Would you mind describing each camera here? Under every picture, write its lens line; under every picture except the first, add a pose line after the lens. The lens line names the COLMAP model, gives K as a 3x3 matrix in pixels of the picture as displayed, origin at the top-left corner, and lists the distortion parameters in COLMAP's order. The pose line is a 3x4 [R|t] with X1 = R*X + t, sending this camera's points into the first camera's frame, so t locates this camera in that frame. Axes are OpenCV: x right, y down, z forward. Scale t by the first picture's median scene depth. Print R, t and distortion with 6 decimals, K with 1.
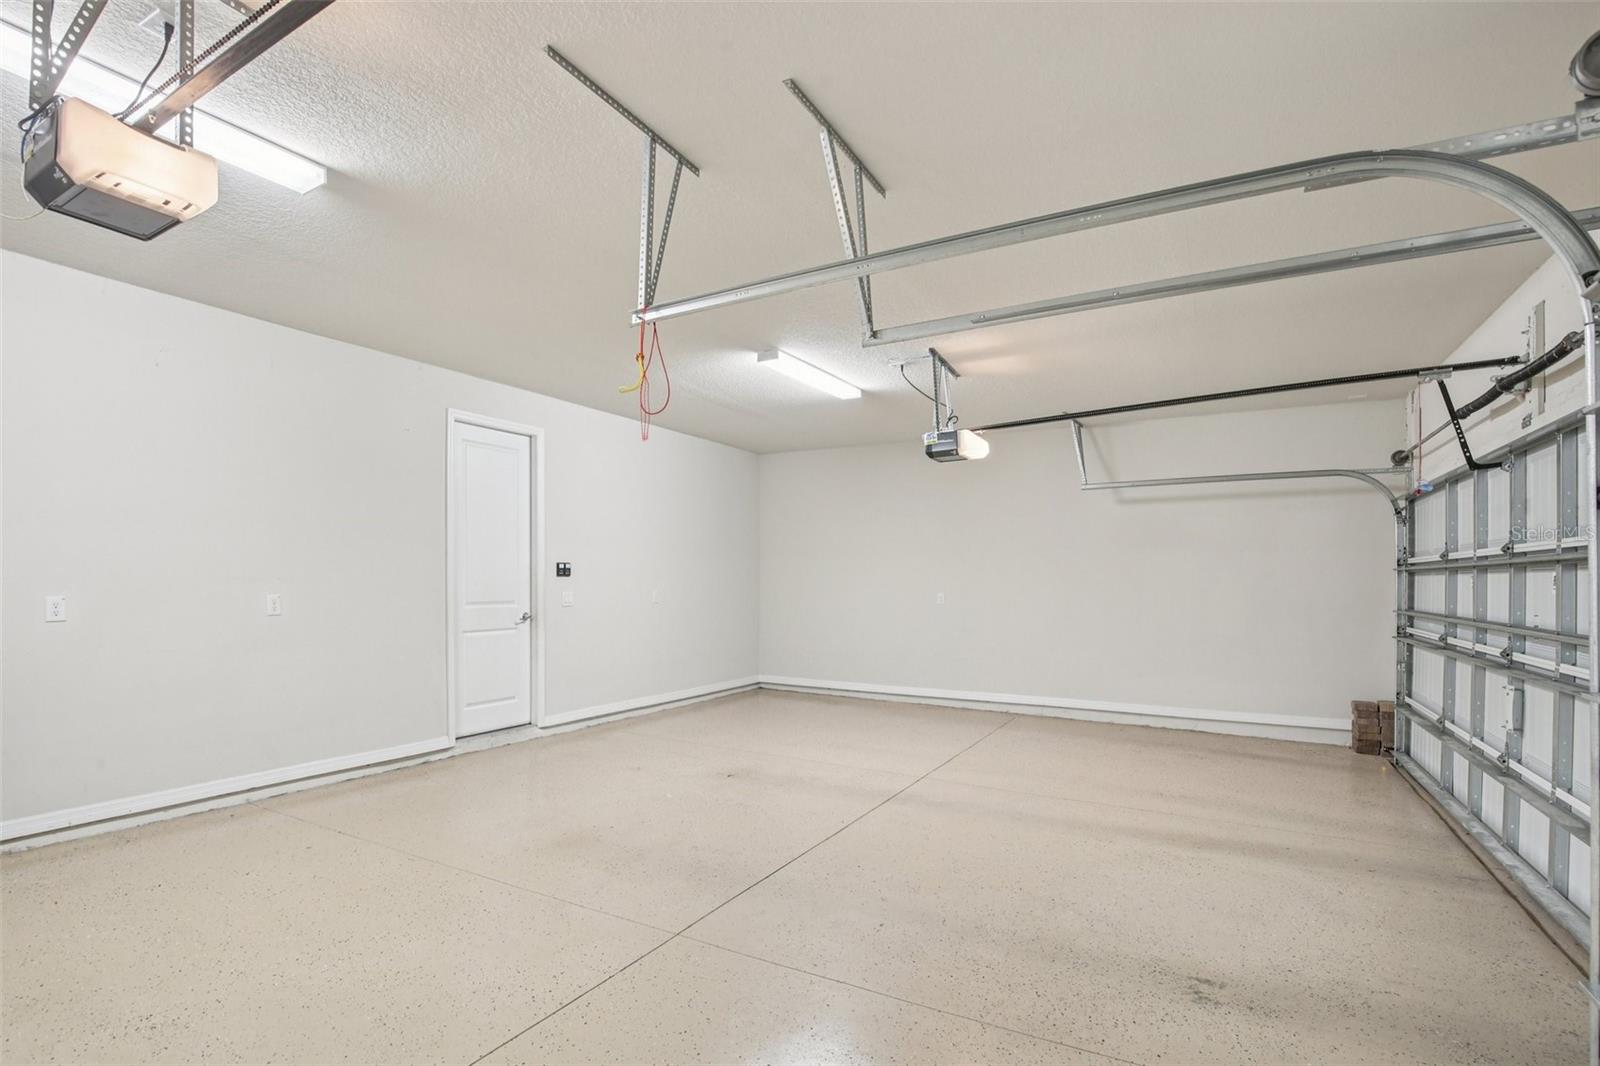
lens RADIAL K [[774.1, 0, 804.7], [0, 774.1, 583.6], [0, 0, 1]] dist [-0.025869, -0.000022]
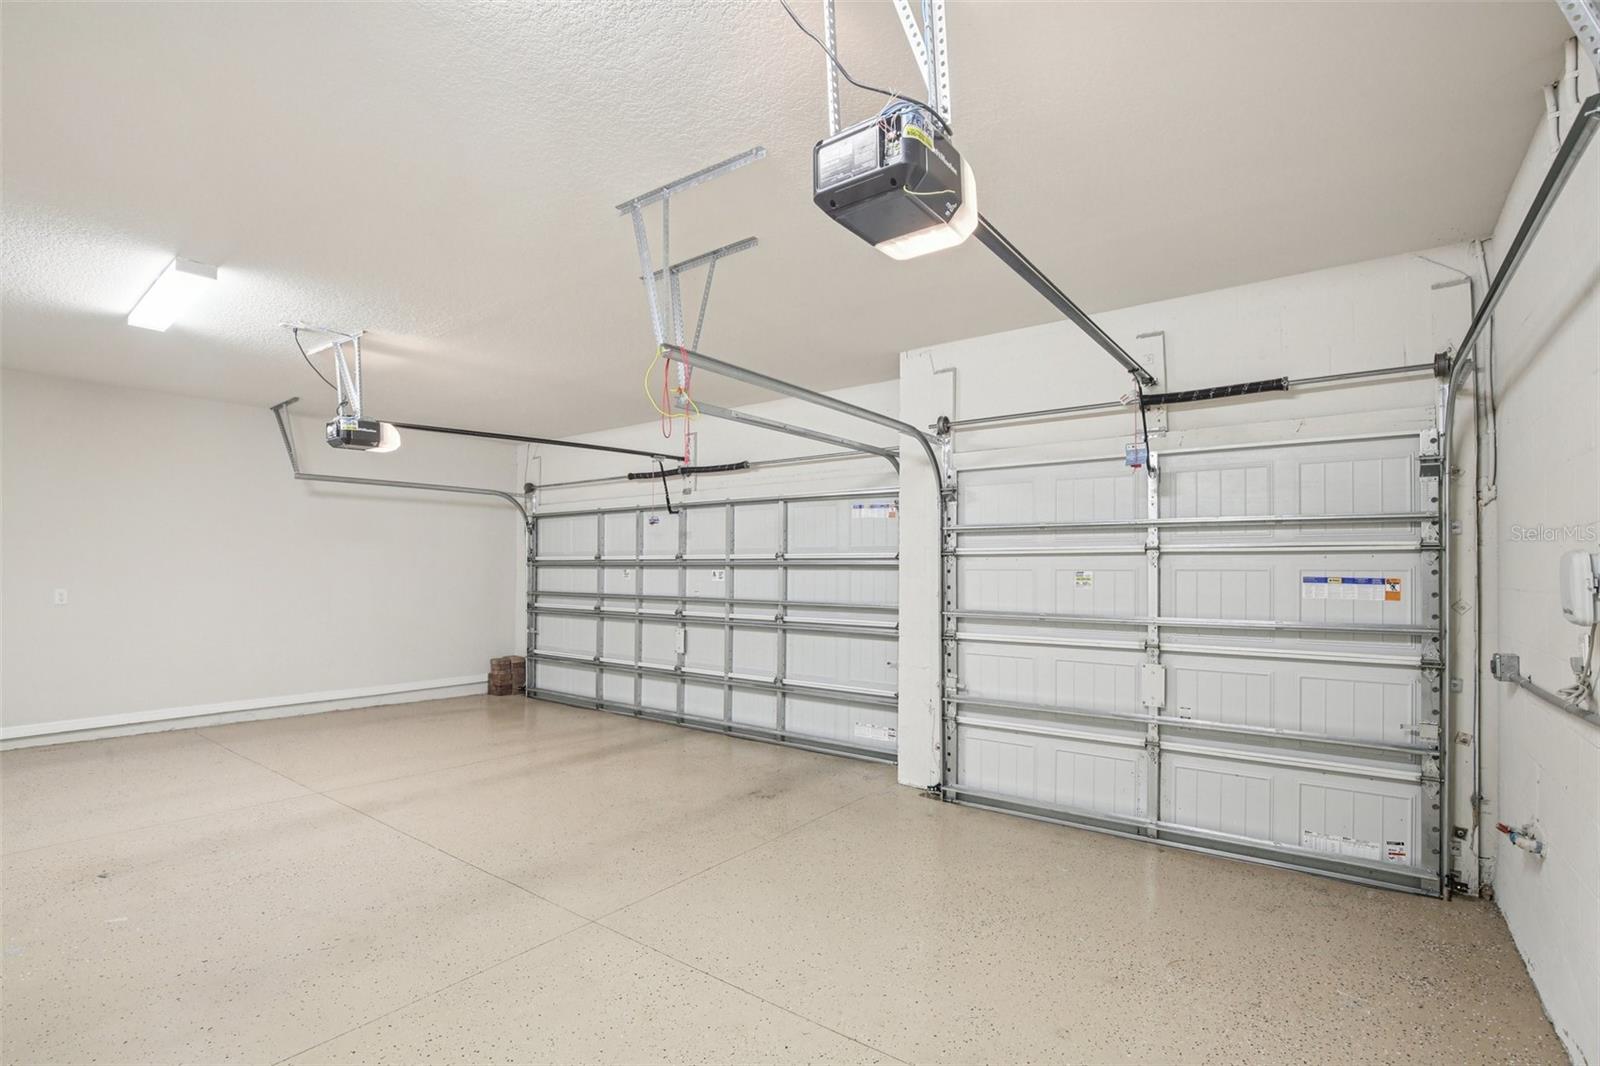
lens RADIAL K [[740.6, 0, 795.1], [0, 740.6, 552.2], [0, 0, 1]] dist [-0.003890, -0.000023]
pose [[0.132986, 0.021672, 0.990881, -0.542545], [-0.001082, 0.999763, -0.021721, -0.010125], [-0.991117, 0.001817, 0.132978, 0.285975]]
